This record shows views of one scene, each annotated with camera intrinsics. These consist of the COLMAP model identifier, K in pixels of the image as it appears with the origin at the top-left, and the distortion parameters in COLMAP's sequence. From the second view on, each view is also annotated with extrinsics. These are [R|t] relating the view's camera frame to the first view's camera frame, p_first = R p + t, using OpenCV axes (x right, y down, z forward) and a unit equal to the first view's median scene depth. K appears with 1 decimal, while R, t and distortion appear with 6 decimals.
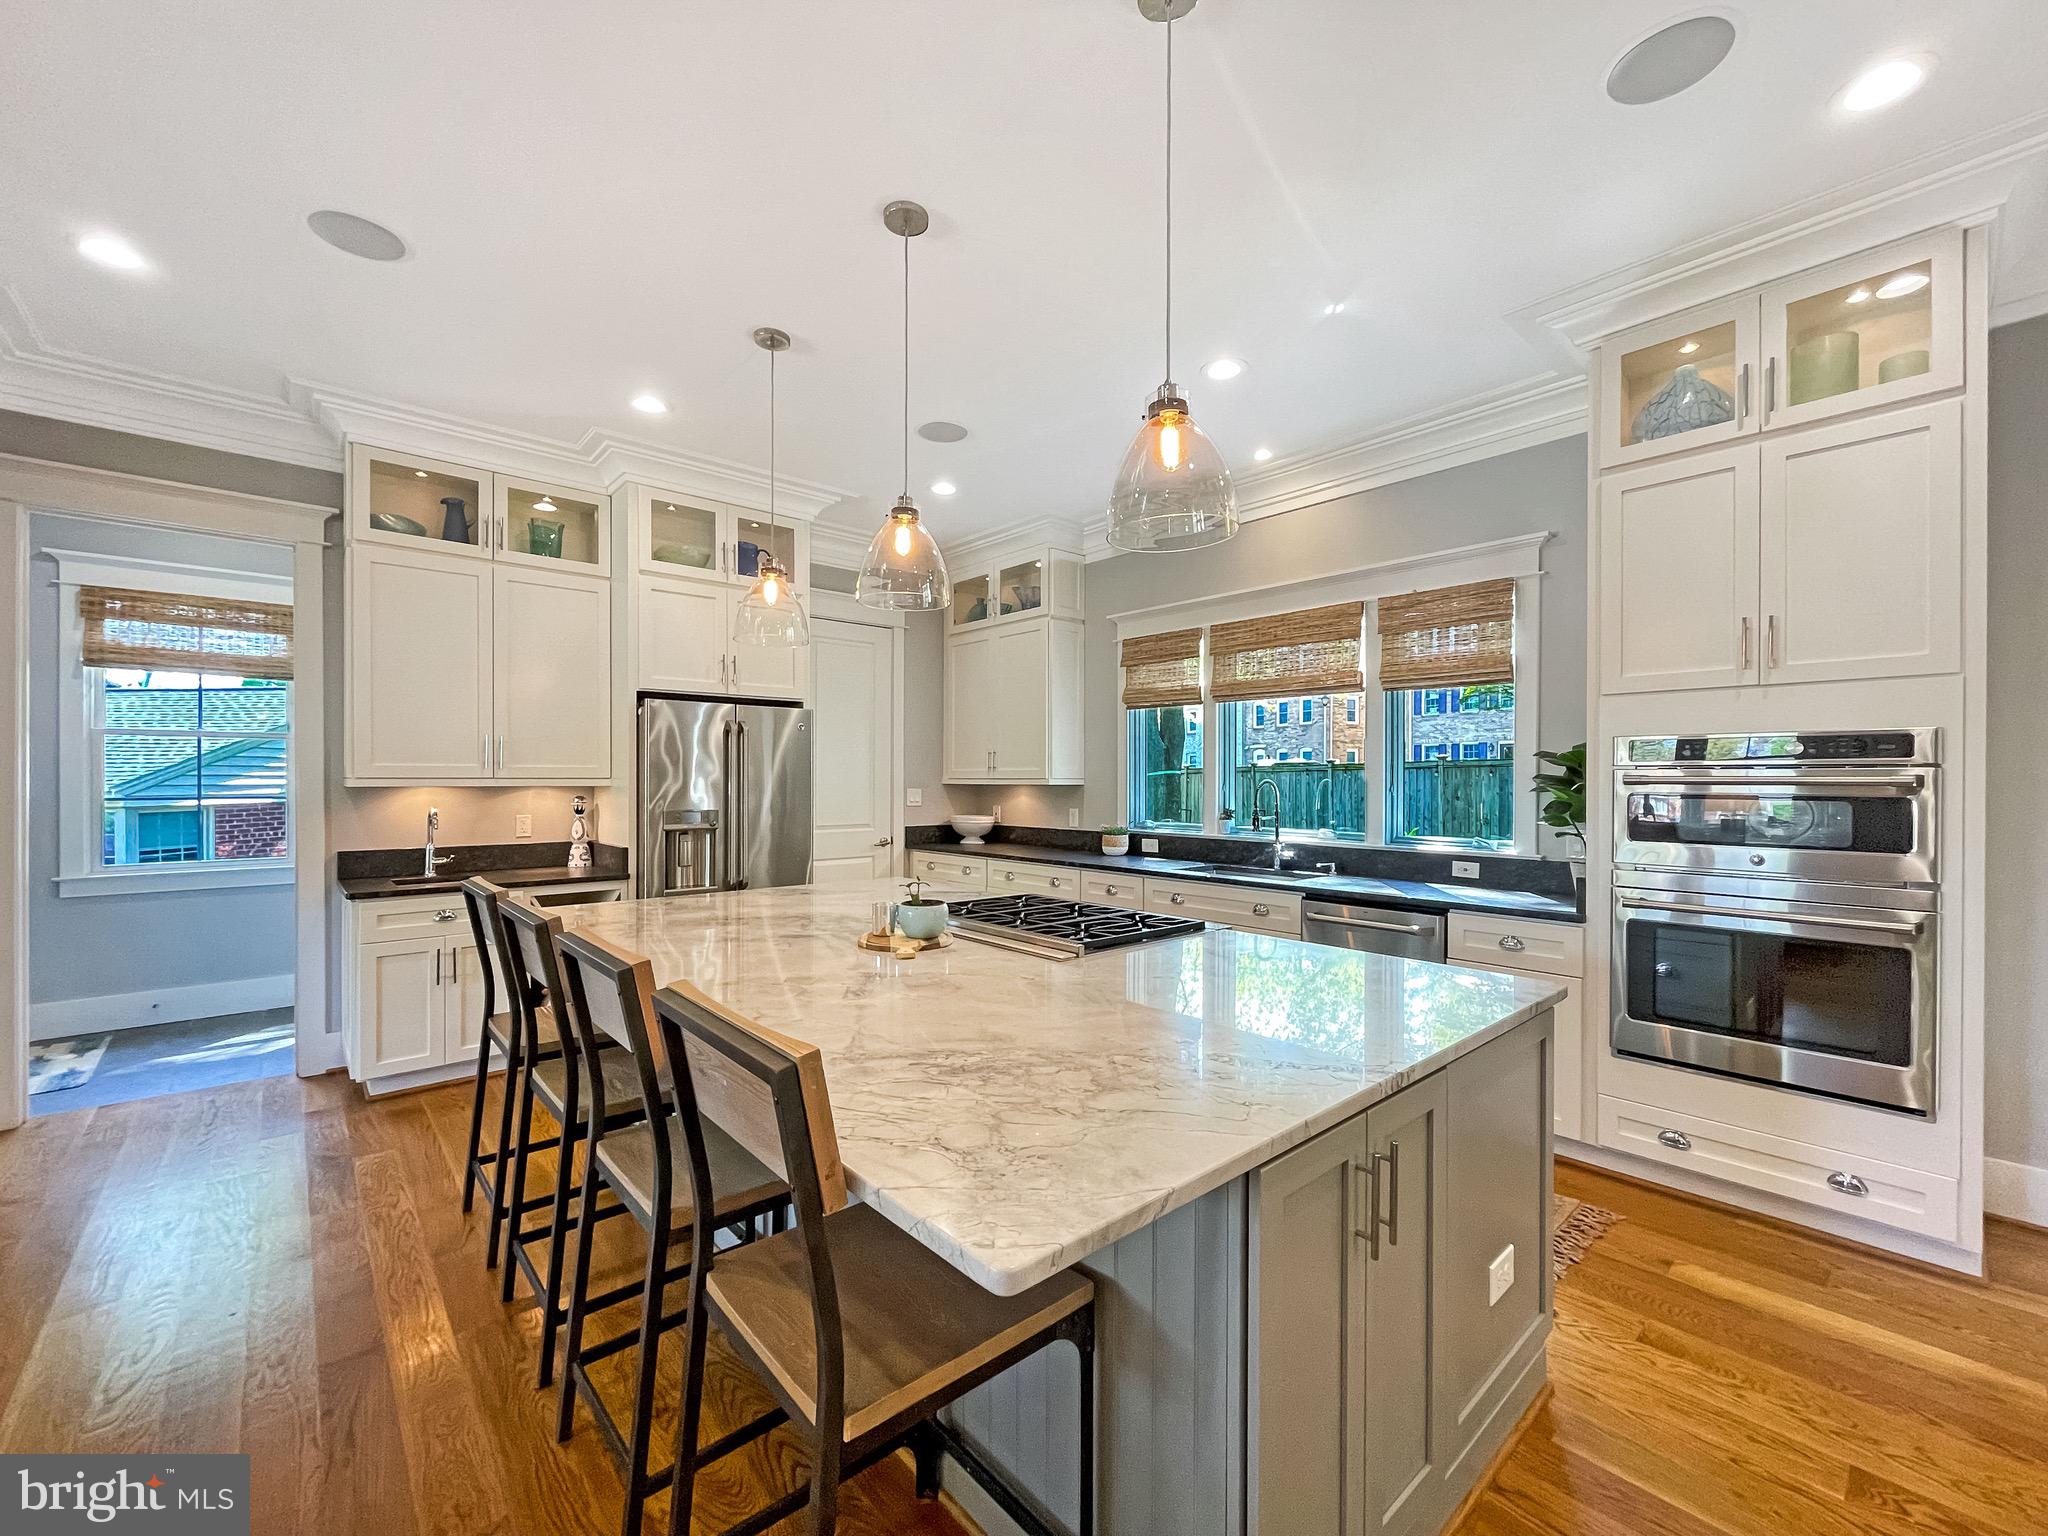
lens RADIAL K [[843.7, 0, 1019.4], [0, 843.7, 783.4], [0, 0, 1]] dist [-0.003650, -0.000146]
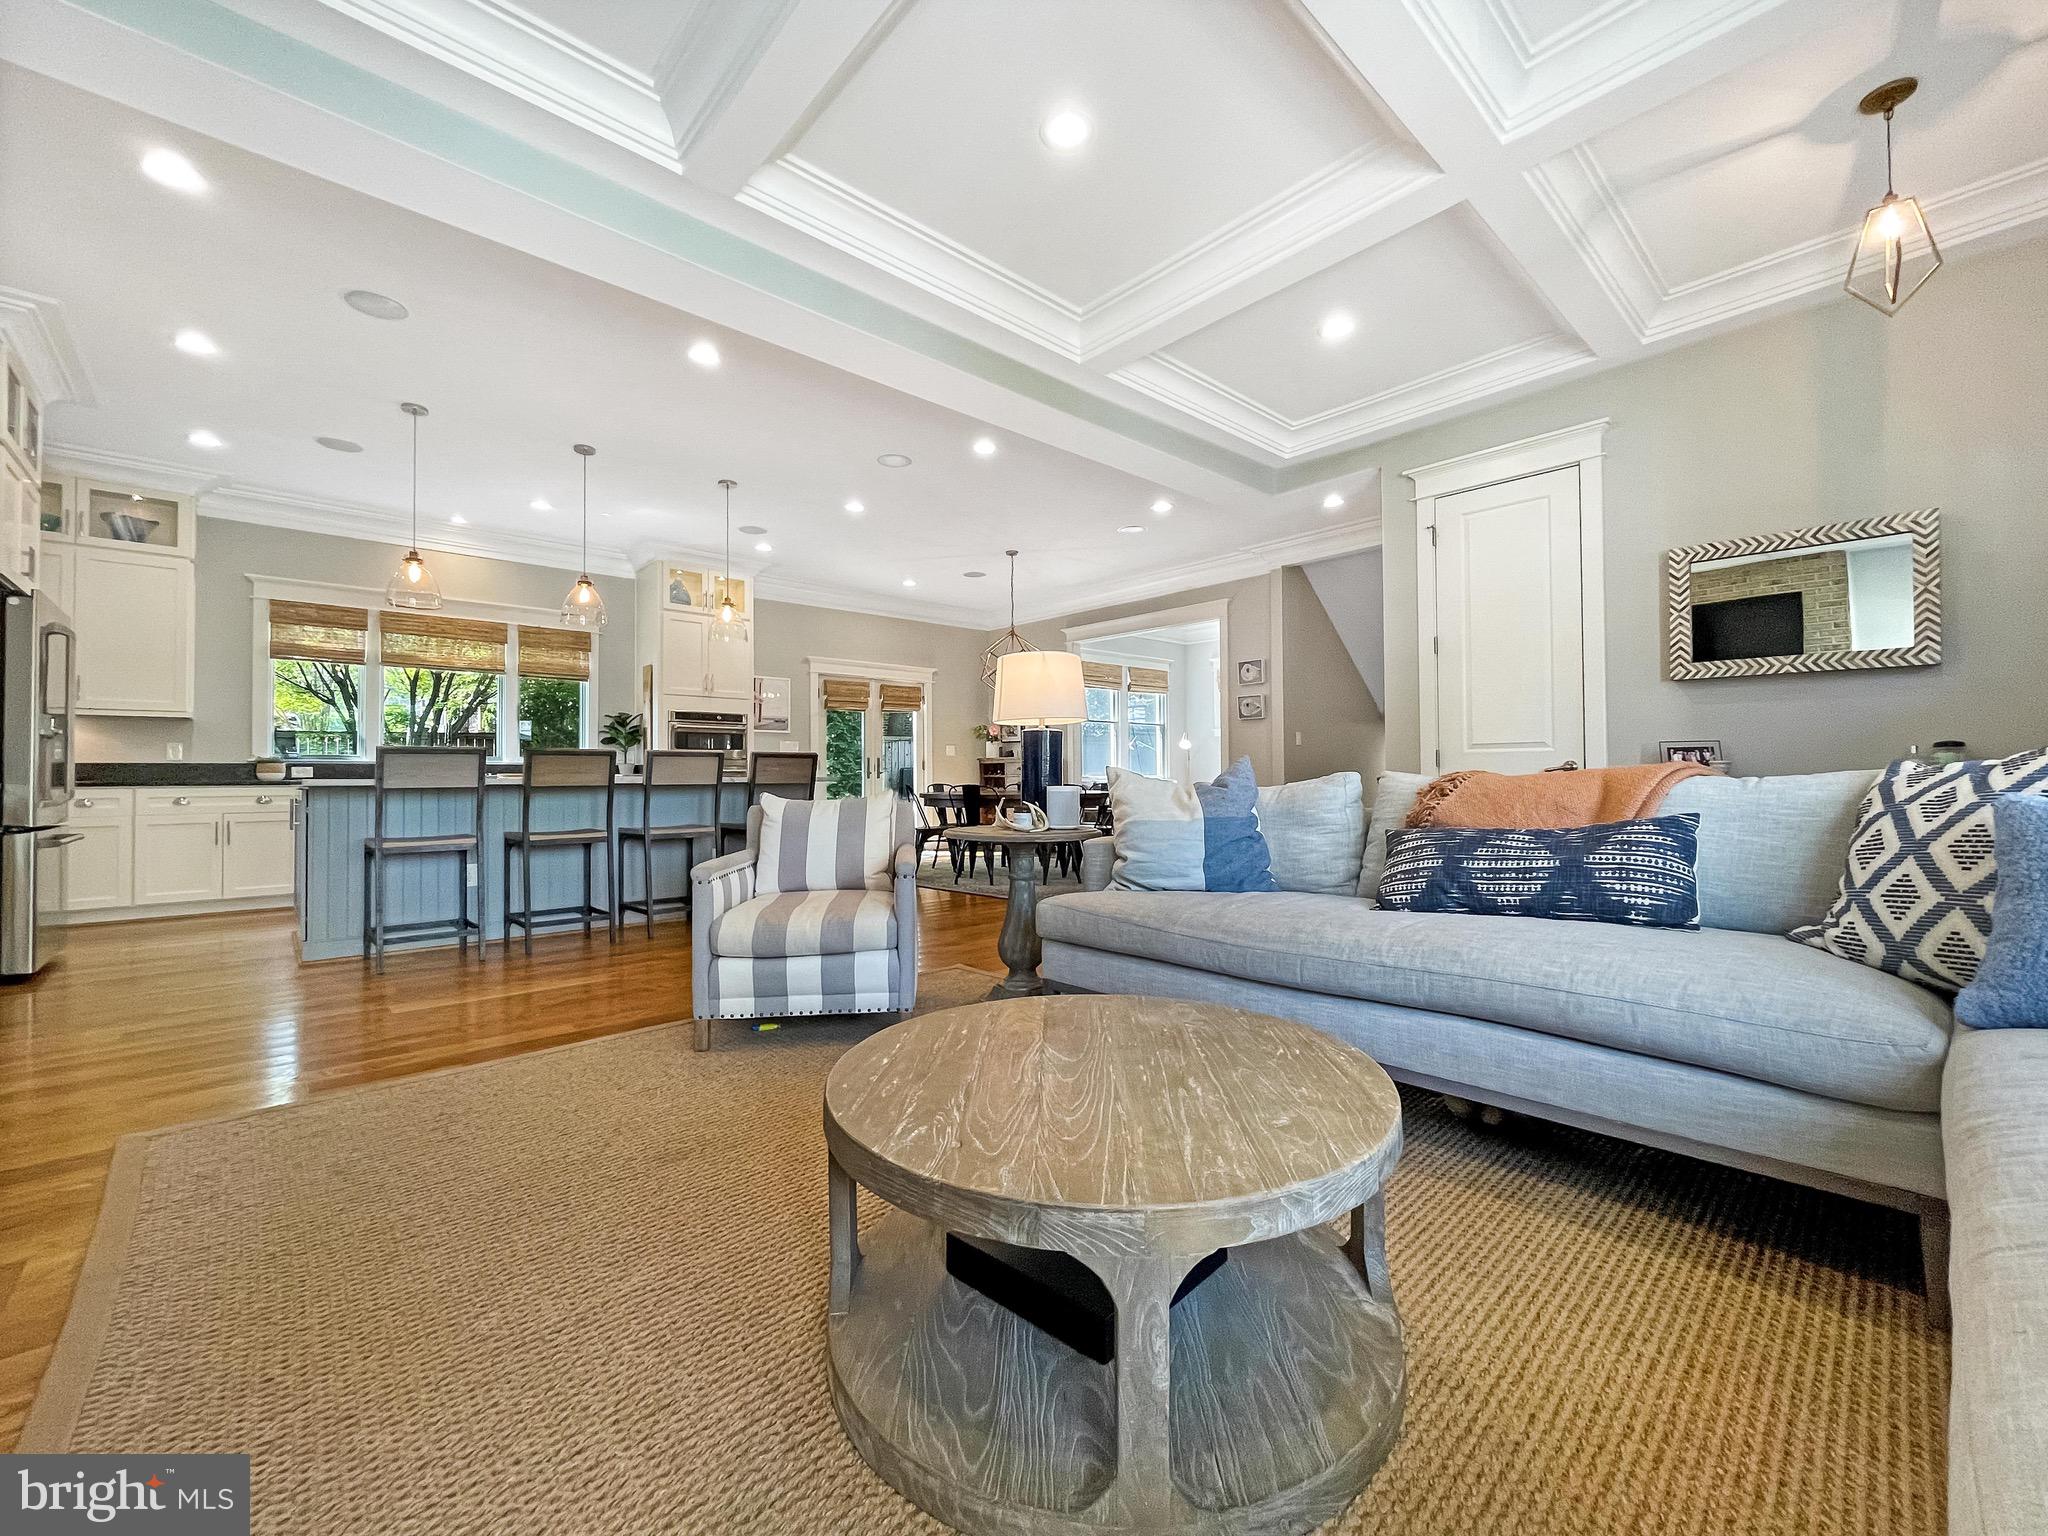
lens RADIAL K [[861.3, 0, 1025.5], [0, 861.3, 773.1], [0, 0, 1]] dist [0.000639, 0.000334]
pose [[-0.015422, 0.003742, 0.999874, -1.345310], [0.007038, 0.999969, -0.003634, 0.106619], [-0.999856, 0.006982, -0.015448, -0.062101]]
